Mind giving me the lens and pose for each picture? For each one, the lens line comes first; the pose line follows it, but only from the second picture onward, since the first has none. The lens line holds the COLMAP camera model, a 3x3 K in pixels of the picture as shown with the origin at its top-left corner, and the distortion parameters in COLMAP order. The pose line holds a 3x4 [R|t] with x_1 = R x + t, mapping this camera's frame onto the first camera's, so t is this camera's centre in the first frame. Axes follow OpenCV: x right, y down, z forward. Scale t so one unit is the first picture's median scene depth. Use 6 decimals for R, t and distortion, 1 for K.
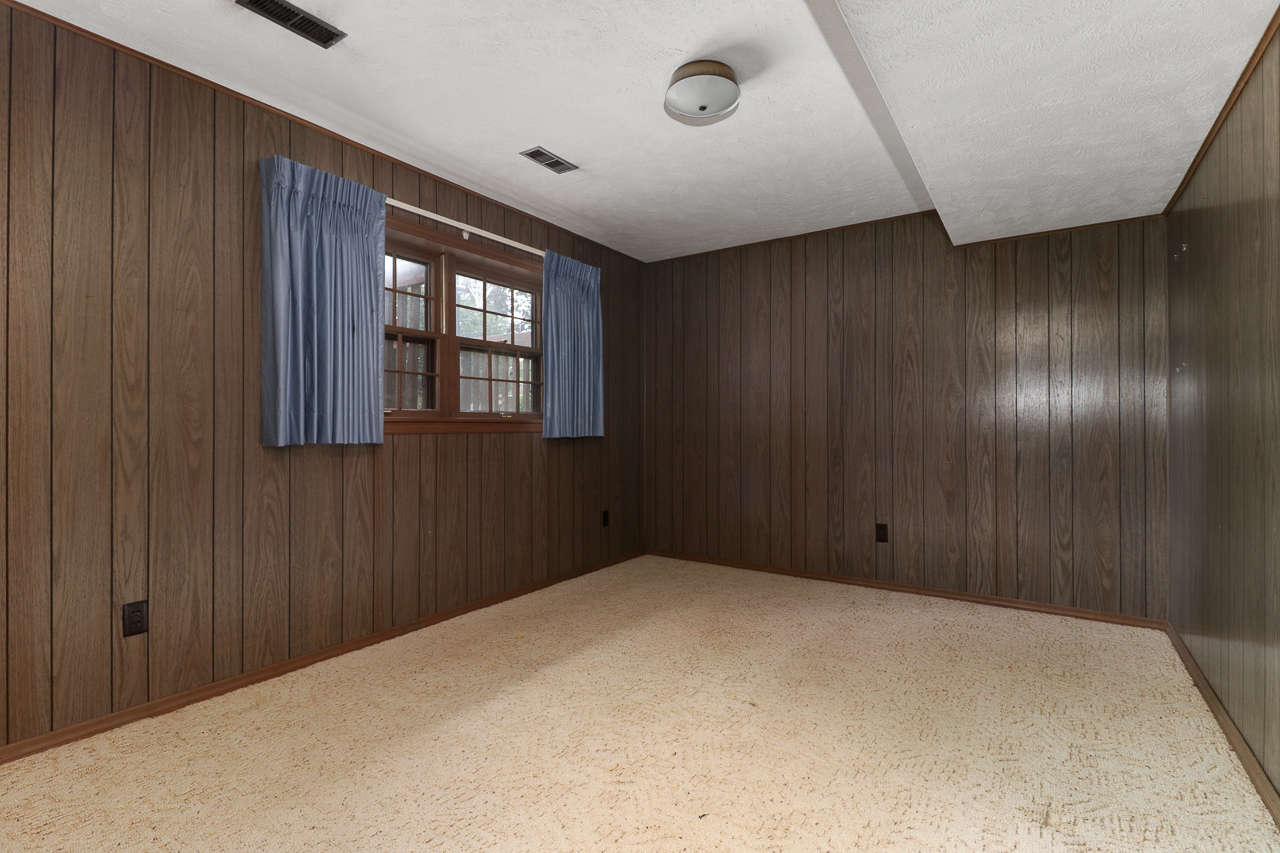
lens RADIAL K [[582.2, 0, 640.0], [0, 582.2, 426.5], [0, 0, 1]] dist [0.001782, 0.000108]
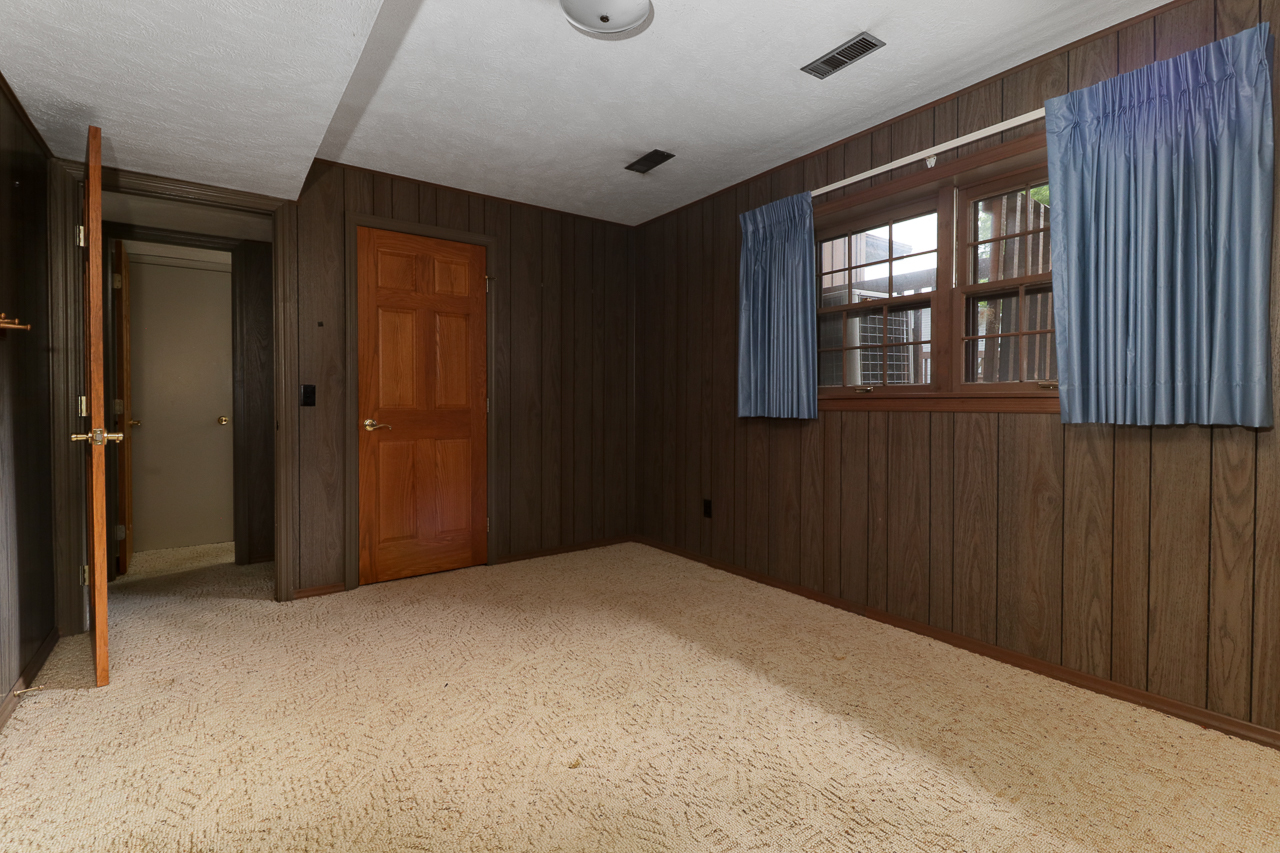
lens RADIAL K [[600.7, 0, 641.4], [0, 600.7, 410.4], [0, 0, 1]] dist [0.000016, -0.000424]
pose [[-0.349900, 0.010258, -0.936731, 0.684842], [-0.001393, 0.999933, 0.011471, 0.001034], [0.936786, 0.005318, -0.349862, 1.033773]]
